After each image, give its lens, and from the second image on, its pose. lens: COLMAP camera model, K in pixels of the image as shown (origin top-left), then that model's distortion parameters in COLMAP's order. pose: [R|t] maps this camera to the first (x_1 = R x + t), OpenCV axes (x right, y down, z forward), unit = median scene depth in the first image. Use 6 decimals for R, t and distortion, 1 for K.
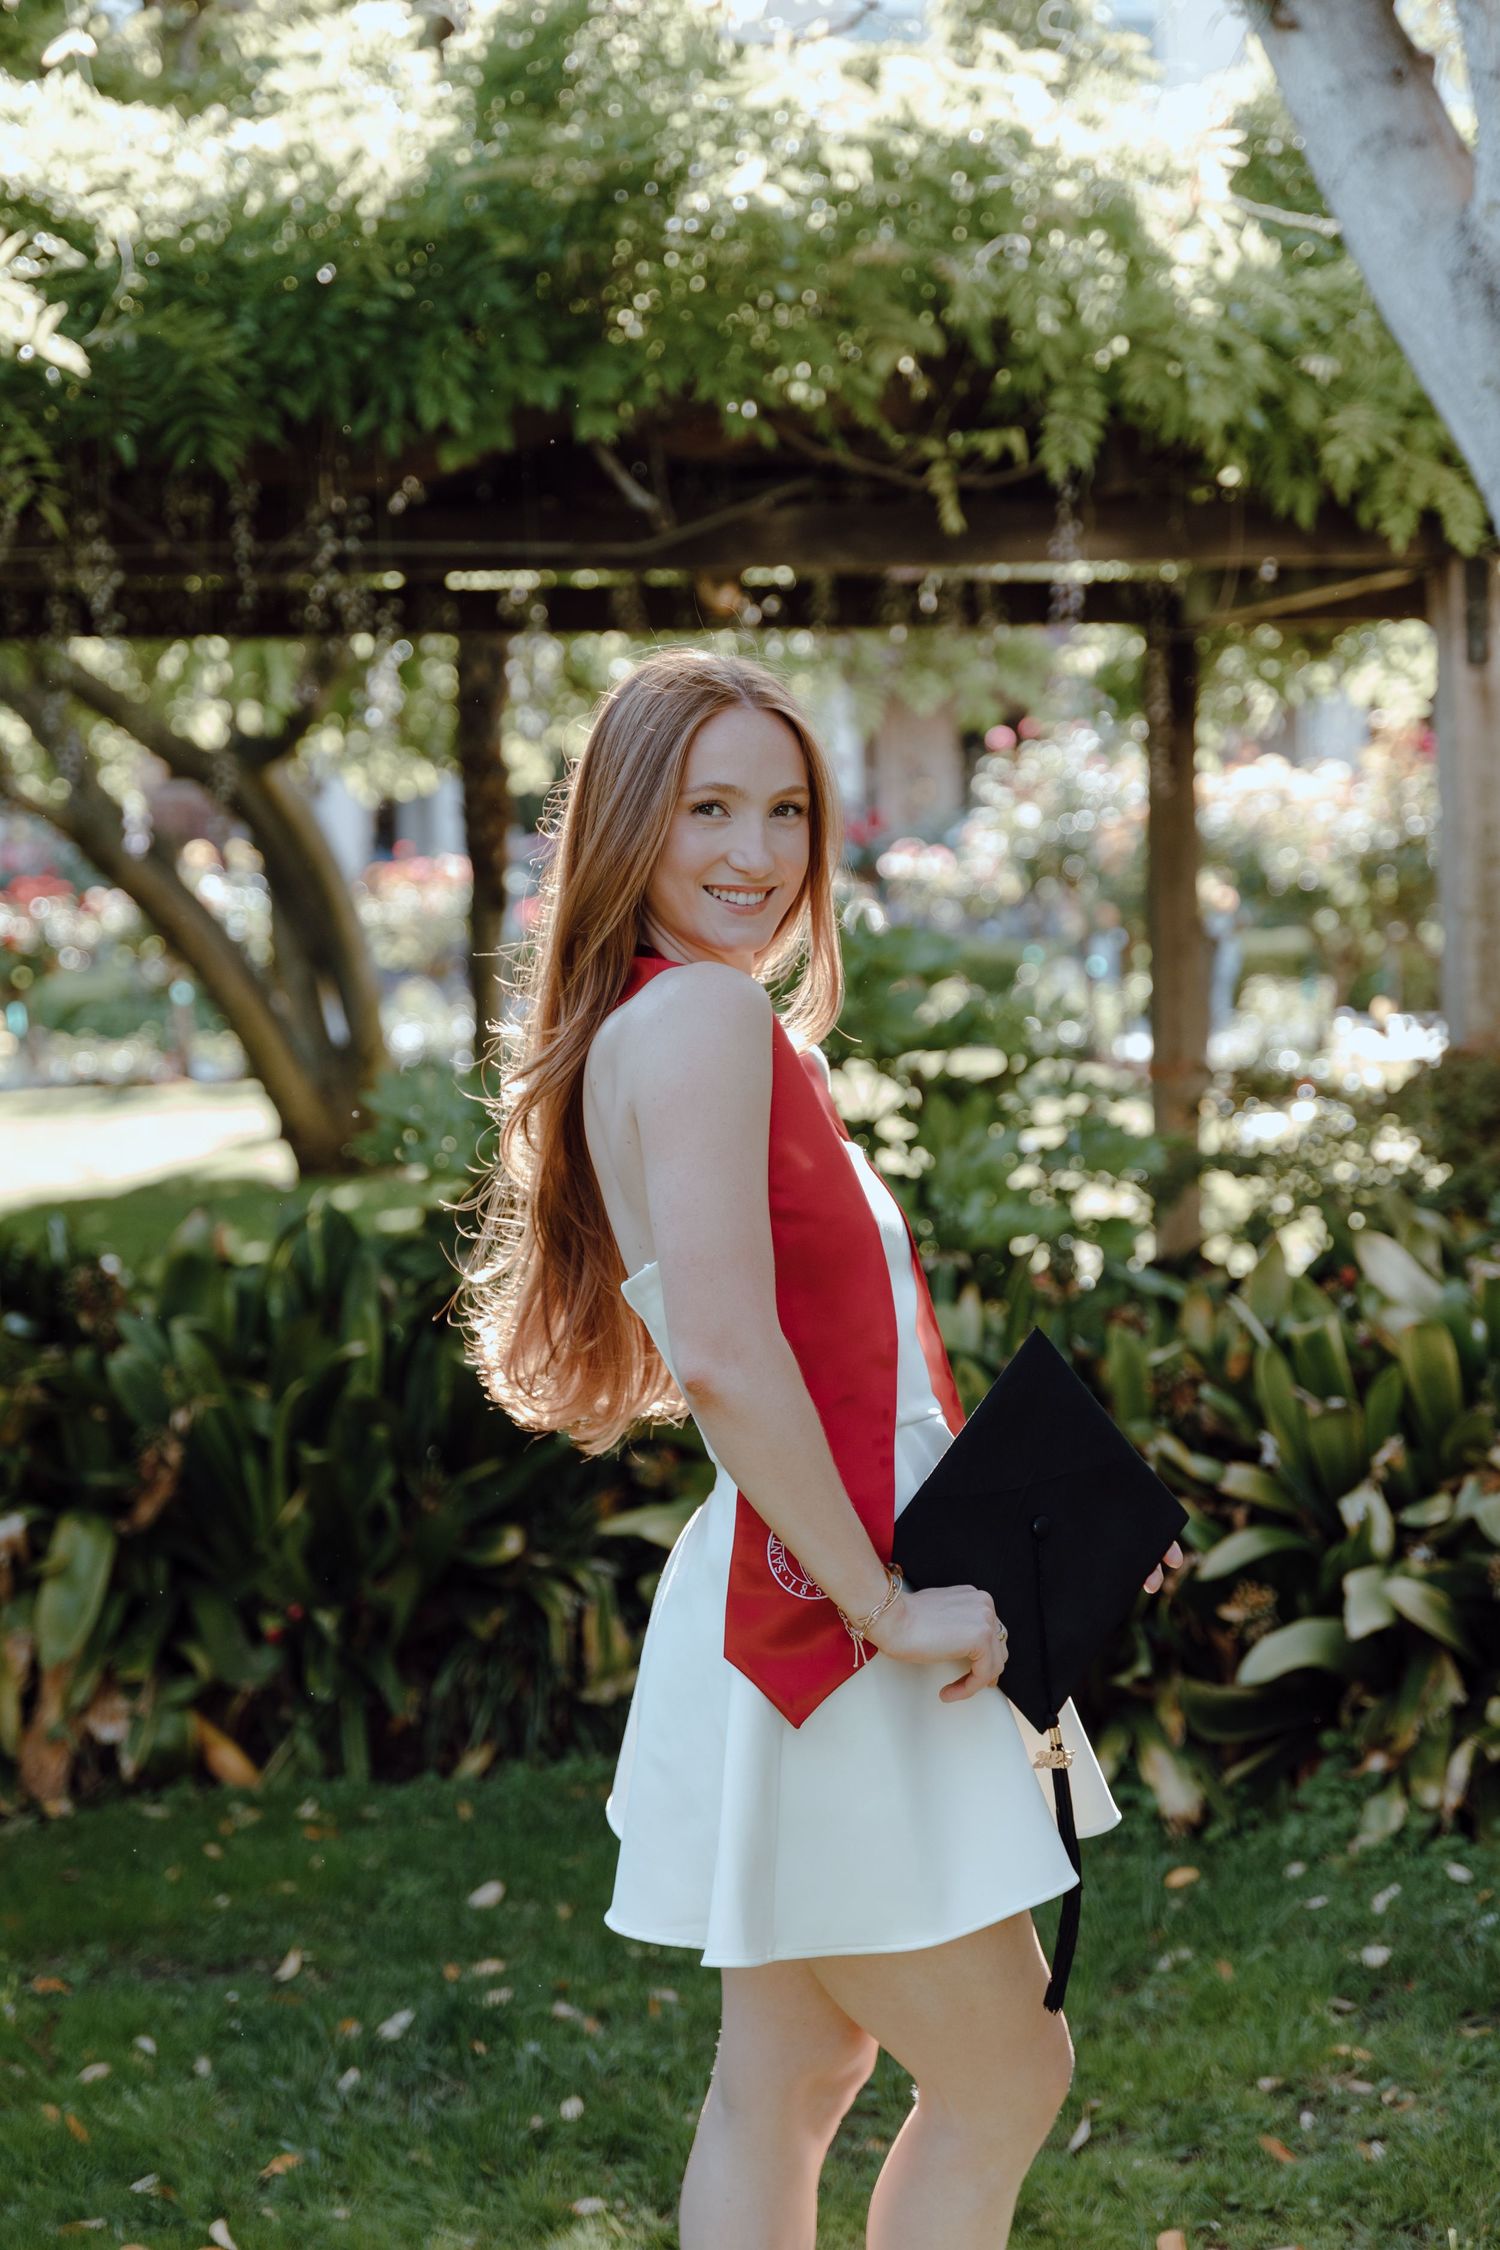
lens RADIAL K [[3978.8, 0, 750.0], [0, 3978.8, 1125.0], [0, 0, 1]] dist [0.290217, -3.123982]
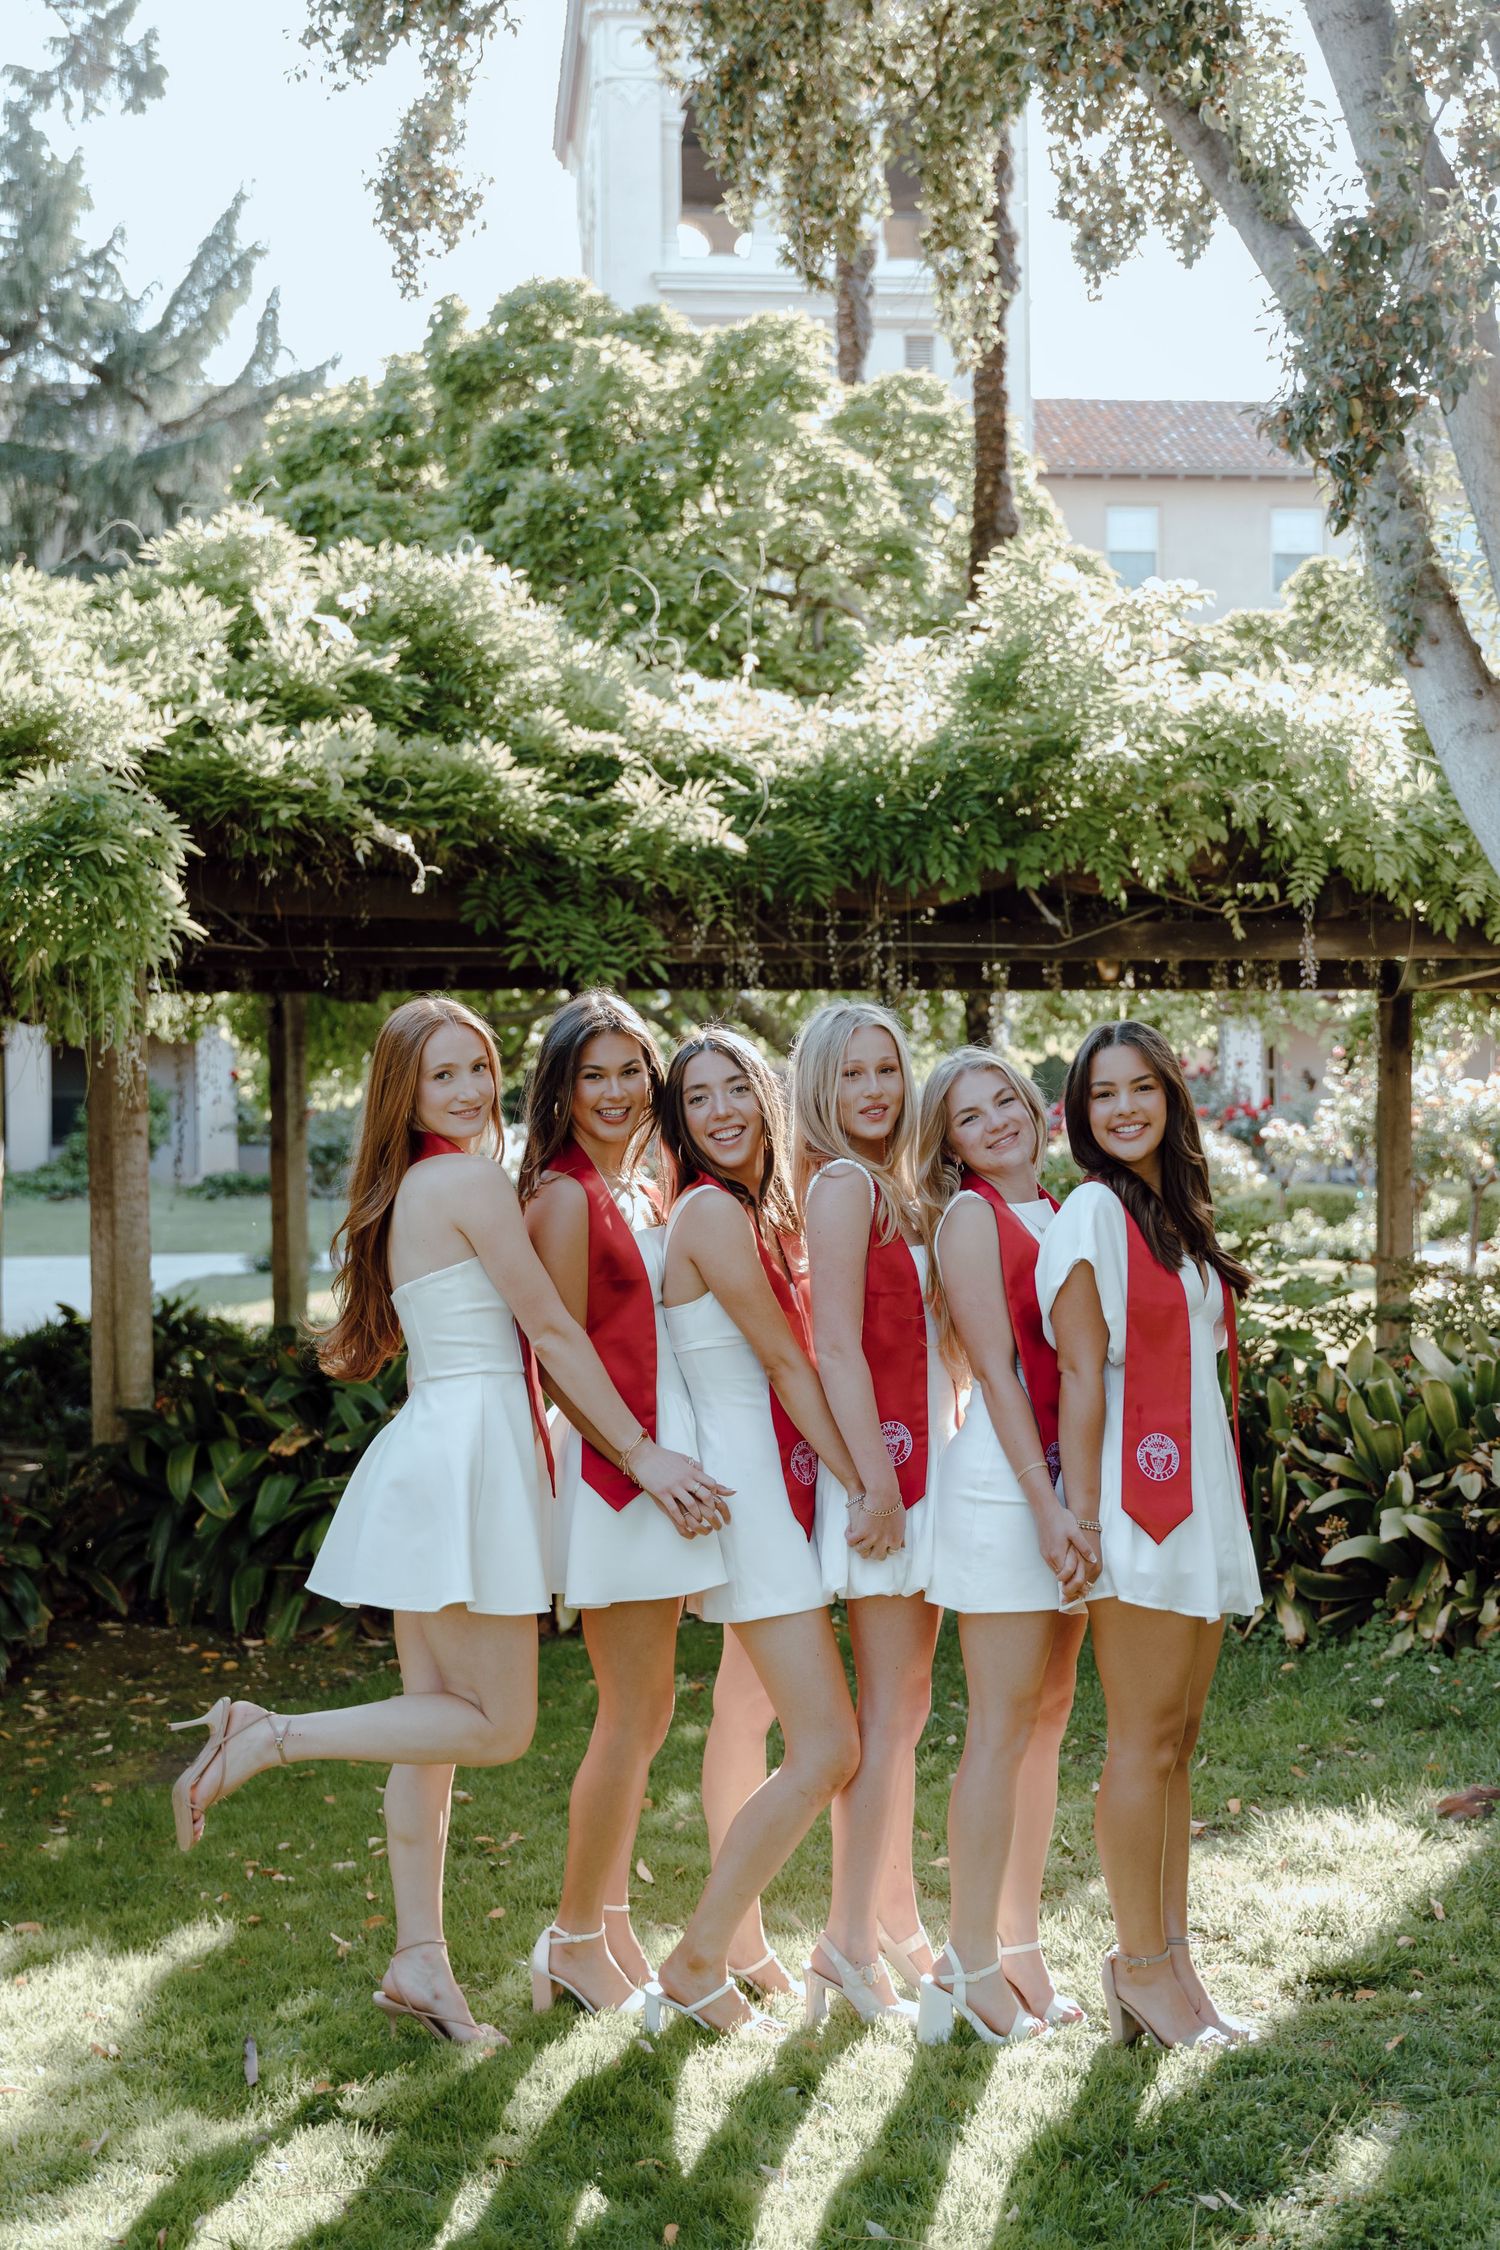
lens RADIAL K [[2826.5, 0, 750.0], [0, 2826.5, 1125.0], [0, 0, 1]] dist [-0.000394, -0.000399]
pose [[0.986867, 0.023724, -0.159786, 0.044485], [-0.034020, 0.997495, -0.062014, 0.016692], [0.157914, 0.066636, 0.985202, -0.260318]]
